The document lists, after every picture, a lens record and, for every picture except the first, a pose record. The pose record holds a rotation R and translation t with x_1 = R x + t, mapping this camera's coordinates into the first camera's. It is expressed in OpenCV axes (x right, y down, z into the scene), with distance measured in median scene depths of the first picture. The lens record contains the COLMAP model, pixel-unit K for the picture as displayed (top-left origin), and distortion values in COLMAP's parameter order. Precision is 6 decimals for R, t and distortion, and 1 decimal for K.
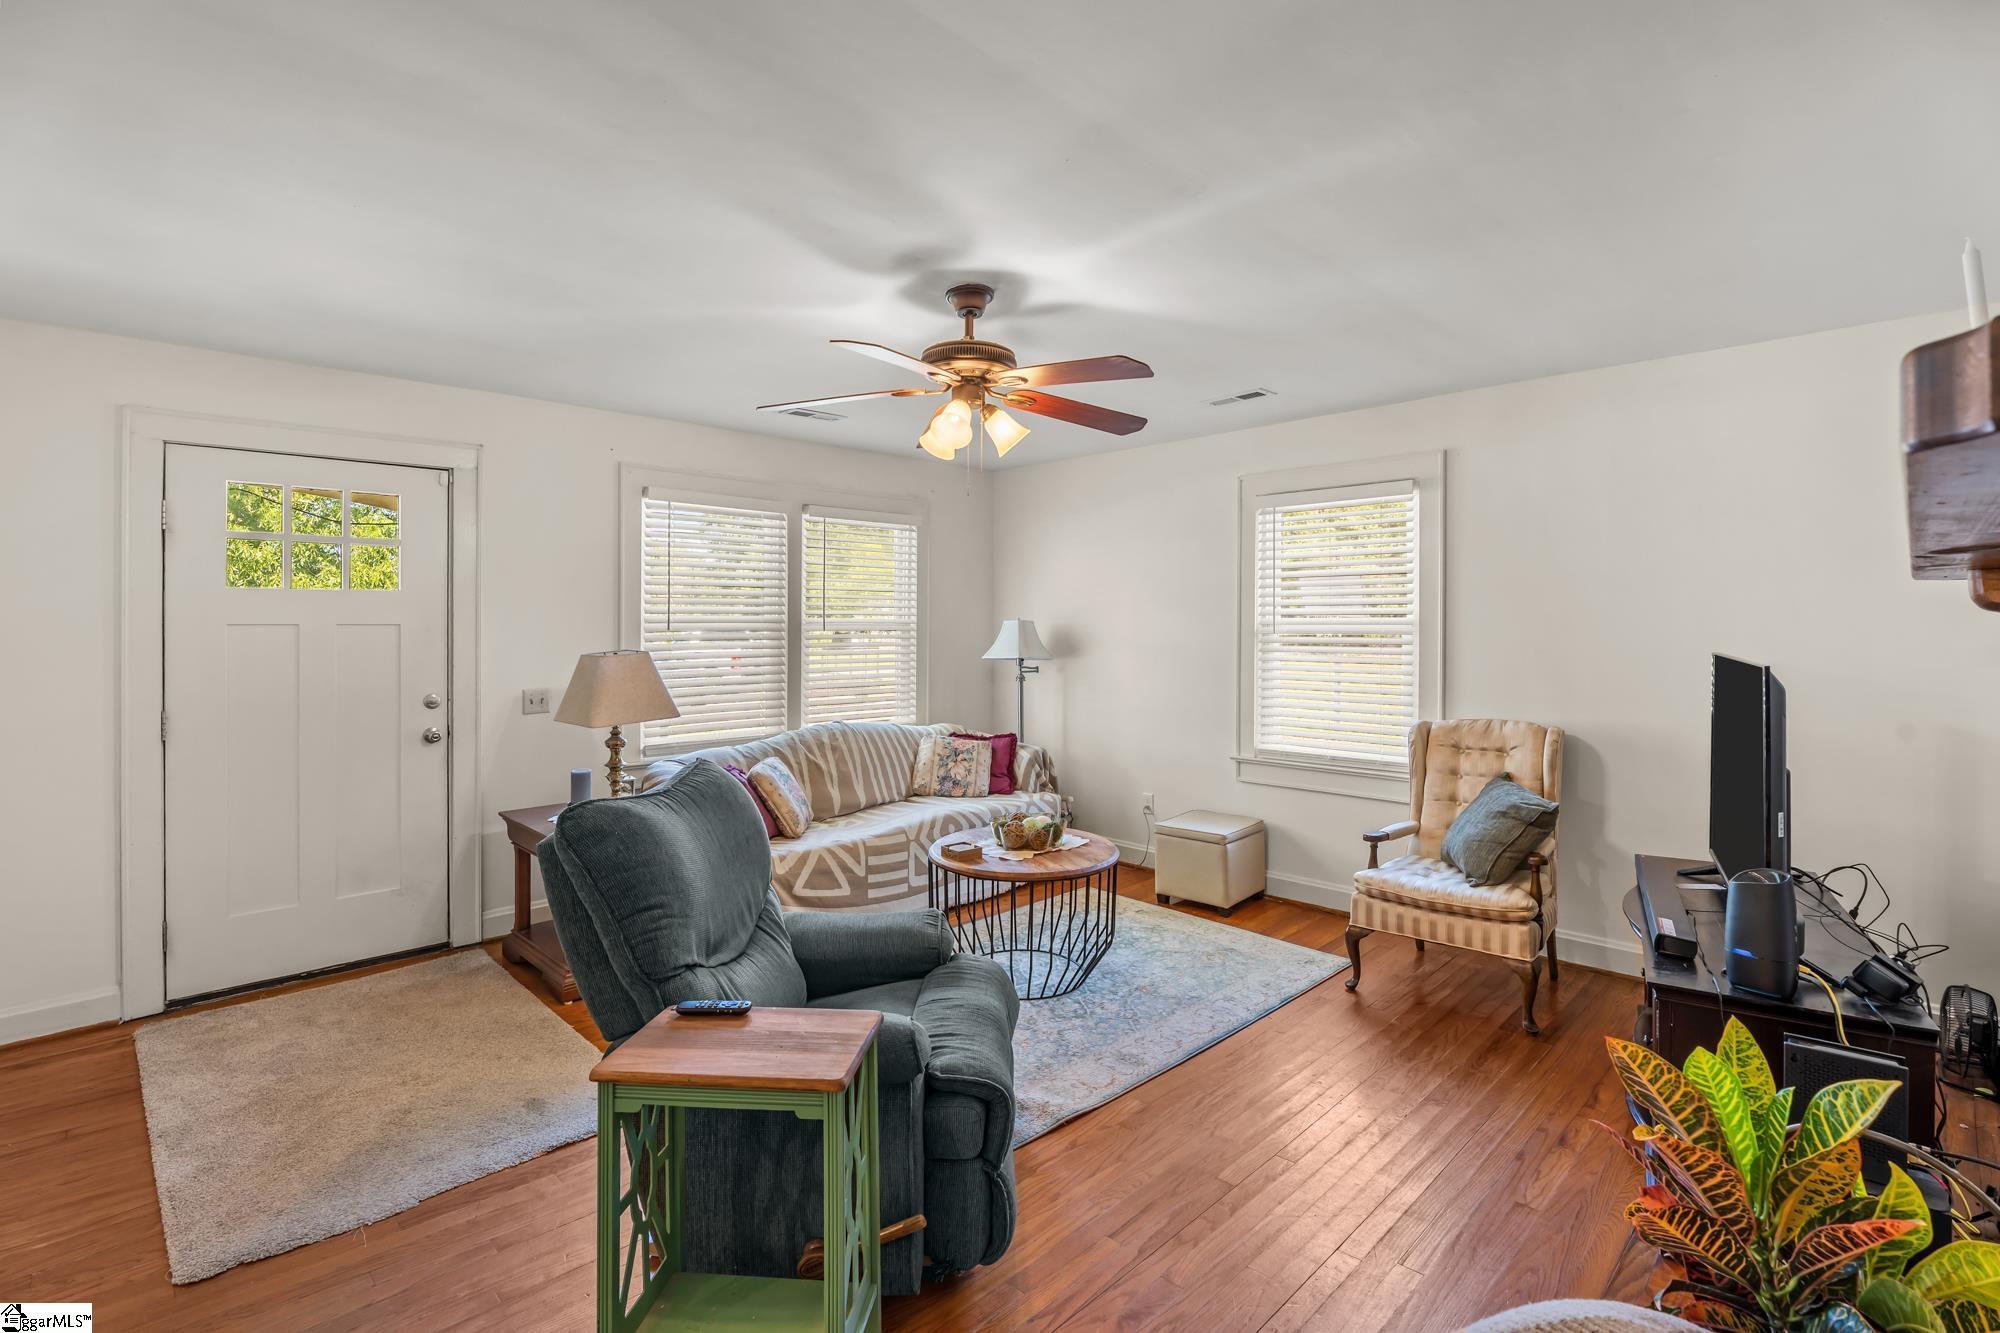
lens RADIAL K [[912.7, 0, 1037.1], [0, 912.7, 627.7], [0, 0, 1]] dist [-0.006204, -0.000767]
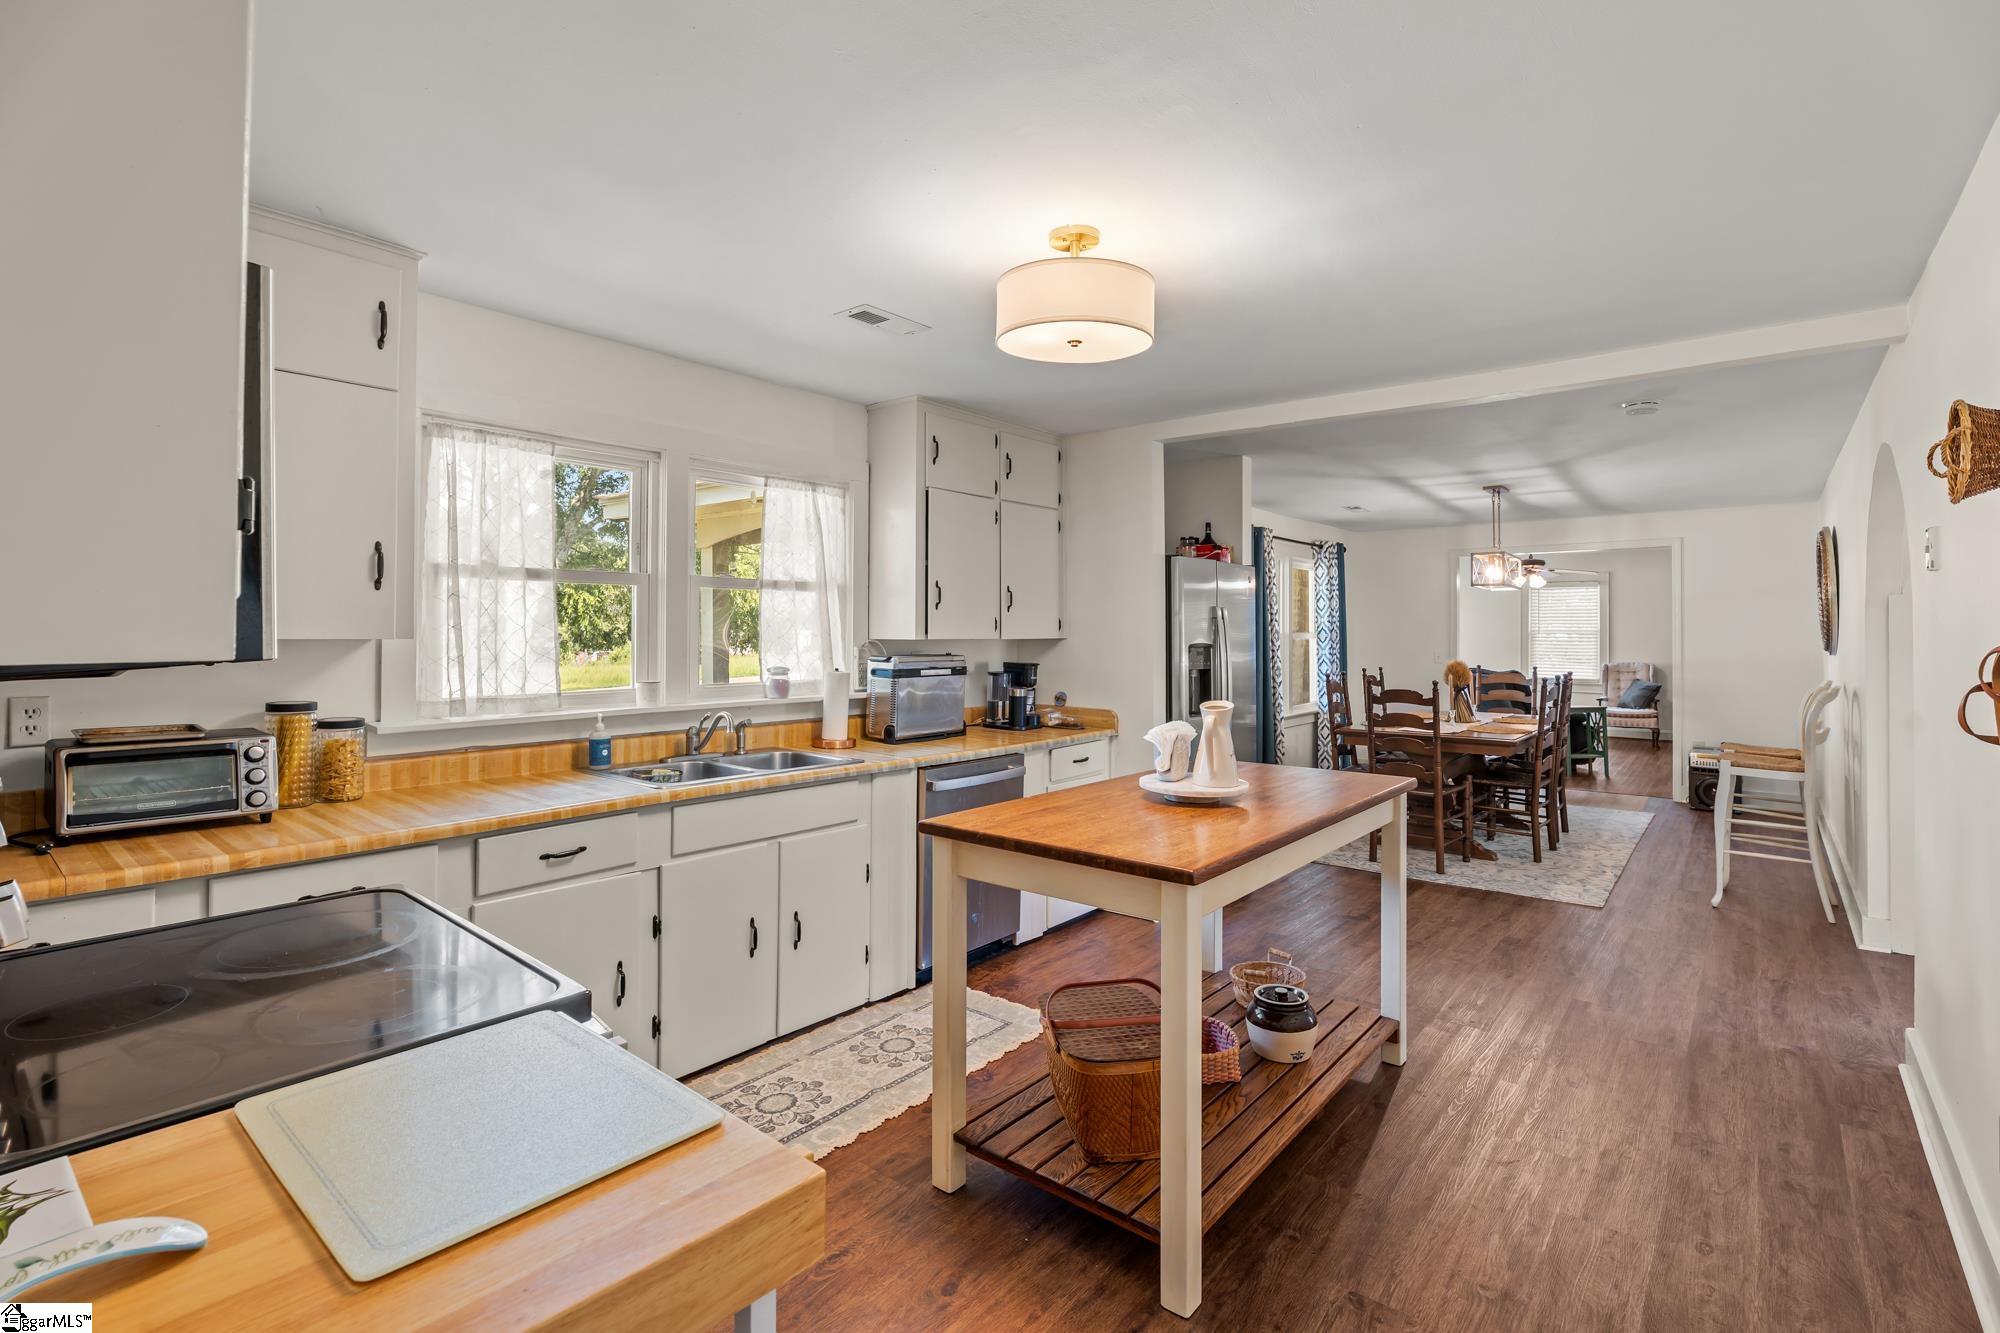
lens RADIAL K [[912.7, 0, 987.7], [0, 912.7, 629.0], [0, 0, 1]] dist [-0.006204, -0.000767]
pose [[0.998358, 0.001130, 0.057278, -1.988838], [-0.000667, 0.999967, -0.008111, 0.016528], [-0.057285, 0.008060, 0.998325, -2.093057]]
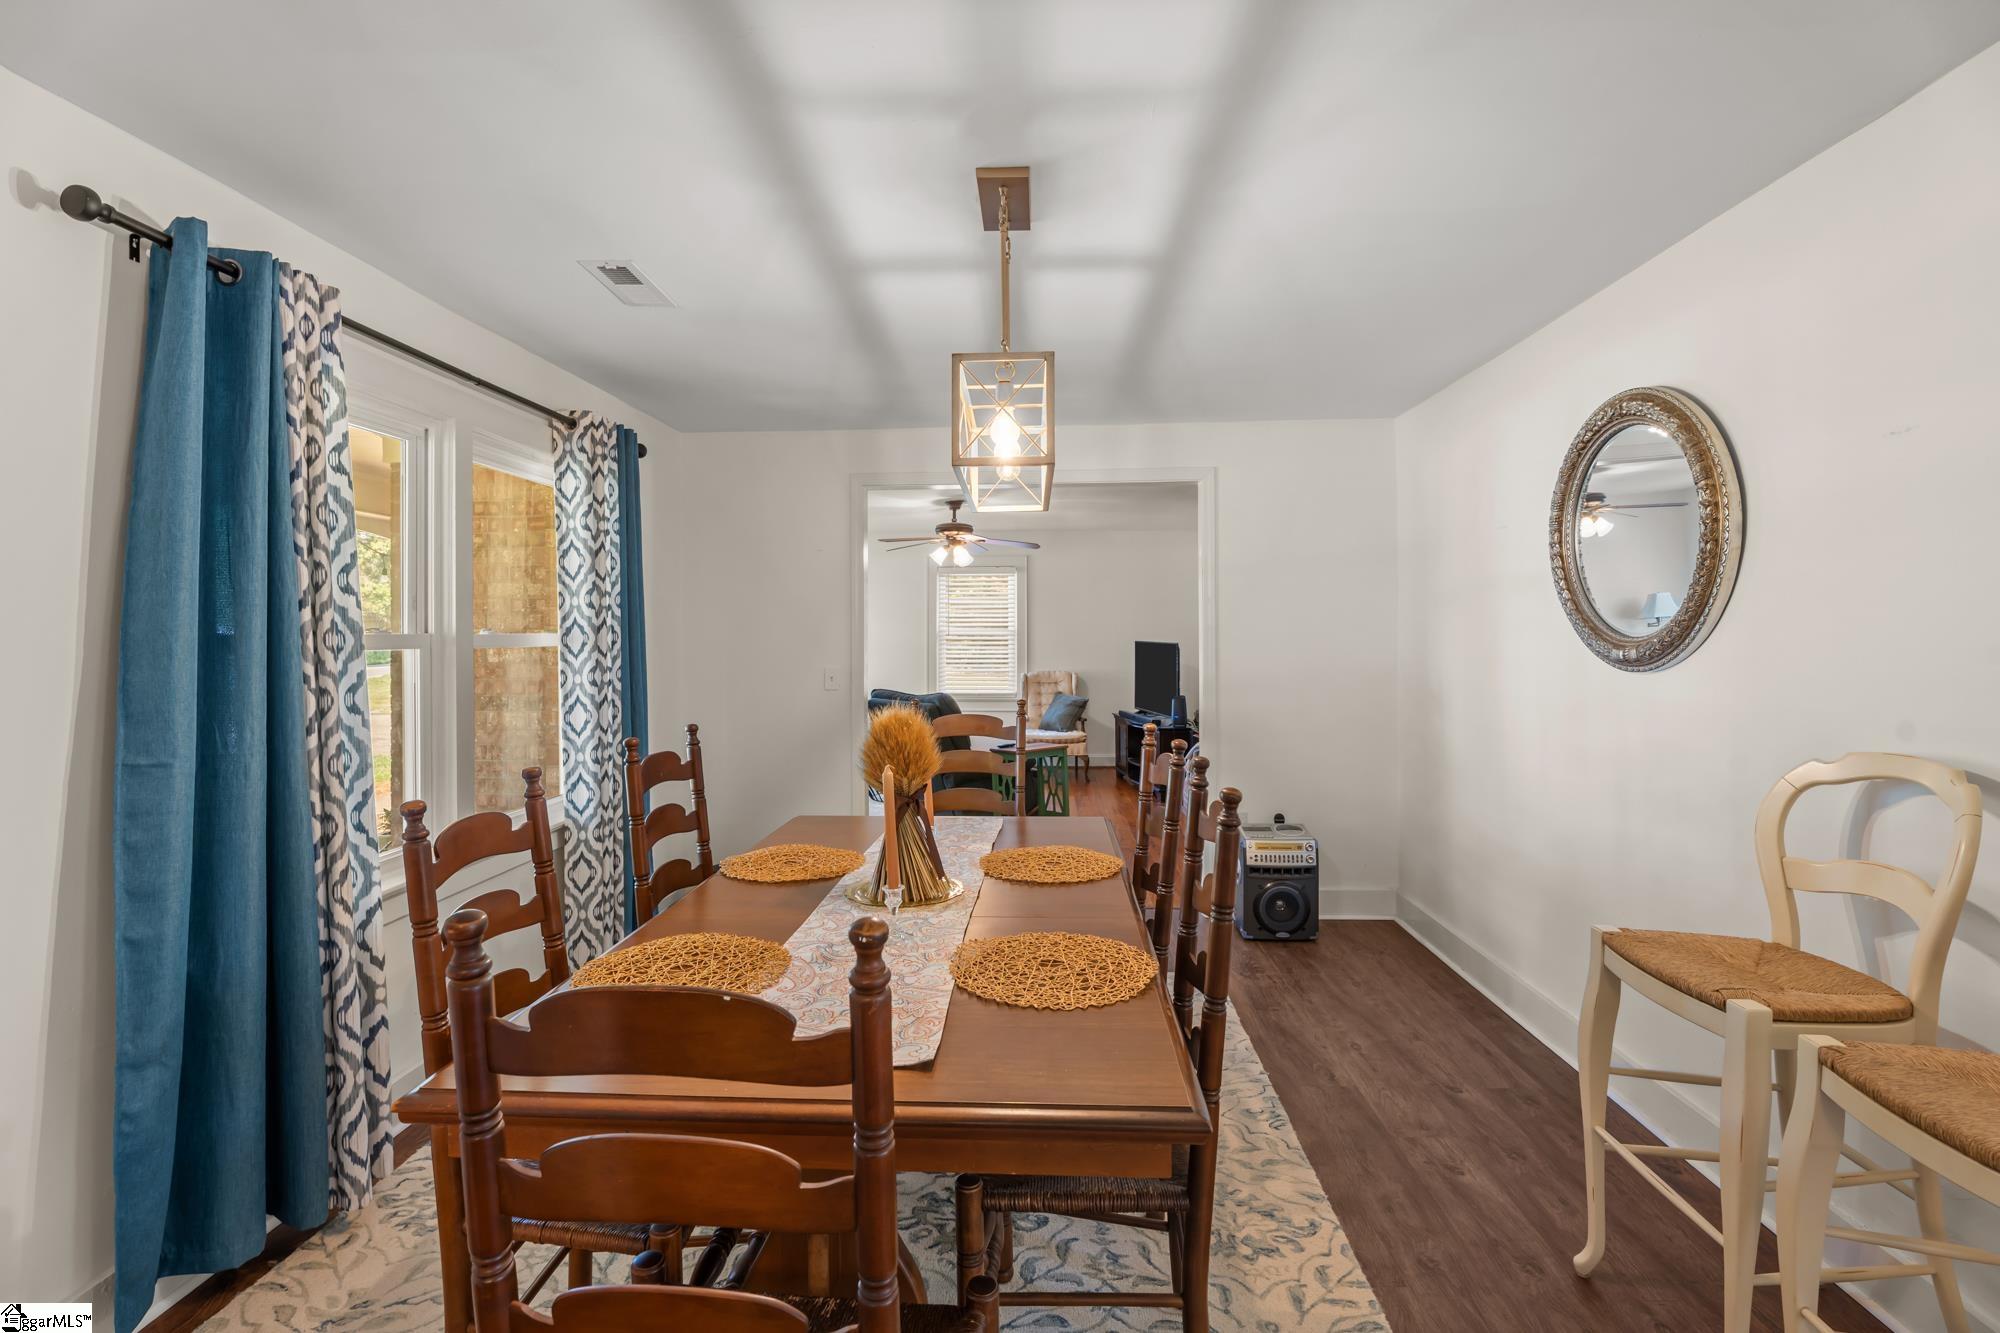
lens RADIAL K [[912.7, 0, 998.8], [0, 912.7, 651.6], [0, 0, 1]] dist [-0.006204, -0.000767]
pose [[0.760177, -0.016552, 0.649505, -1.270363], [0.011867, 0.999862, 0.011591, 0.021791], [-0.649607, -0.001103, 0.760269, -0.804891]]
